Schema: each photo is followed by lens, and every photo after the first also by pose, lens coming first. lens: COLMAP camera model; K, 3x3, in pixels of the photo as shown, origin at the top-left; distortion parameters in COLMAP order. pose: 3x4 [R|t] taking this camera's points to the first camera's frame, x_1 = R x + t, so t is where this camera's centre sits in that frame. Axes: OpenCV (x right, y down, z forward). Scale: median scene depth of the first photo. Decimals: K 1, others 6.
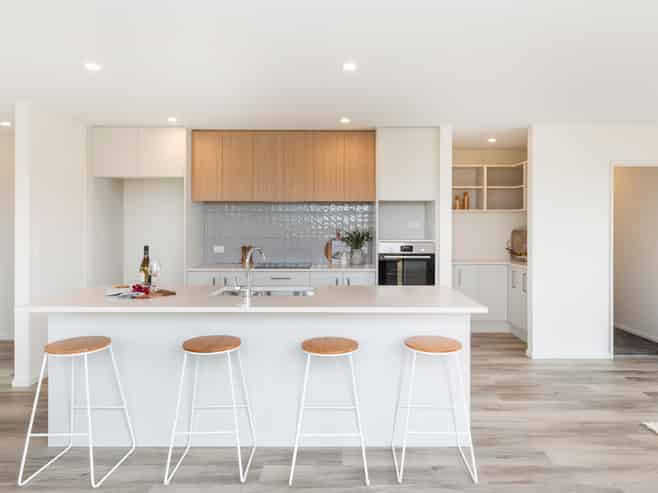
lens RADIAL K [[435.3, 0, 339.1], [0, 435.3, 228.8], [0, 0, 1]] dist [0.000580, -0.001521]
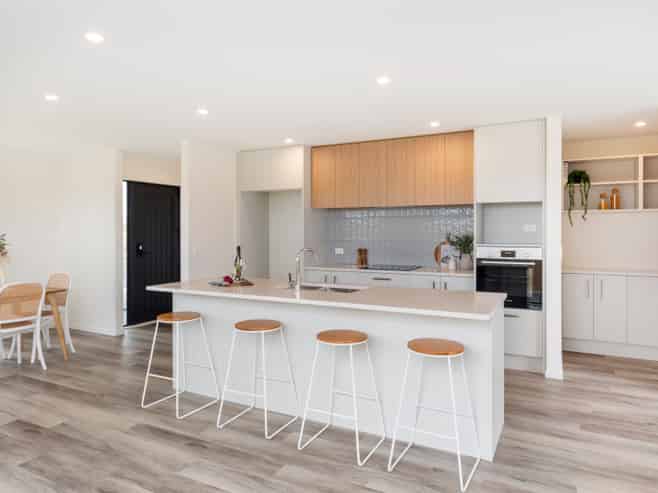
lens RADIAL K [[440.4, 0, 329.6], [0, 440.4, 233.5], [0, 0, 1]] dist [0.001581, 0.000608]
pose [[0.883394, 0.000217, -0.468632, 0.257471], [0.001045, 0.999996, 0.002433, -0.000492], [0.468631, -0.002639, 0.883390, -0.008828]]
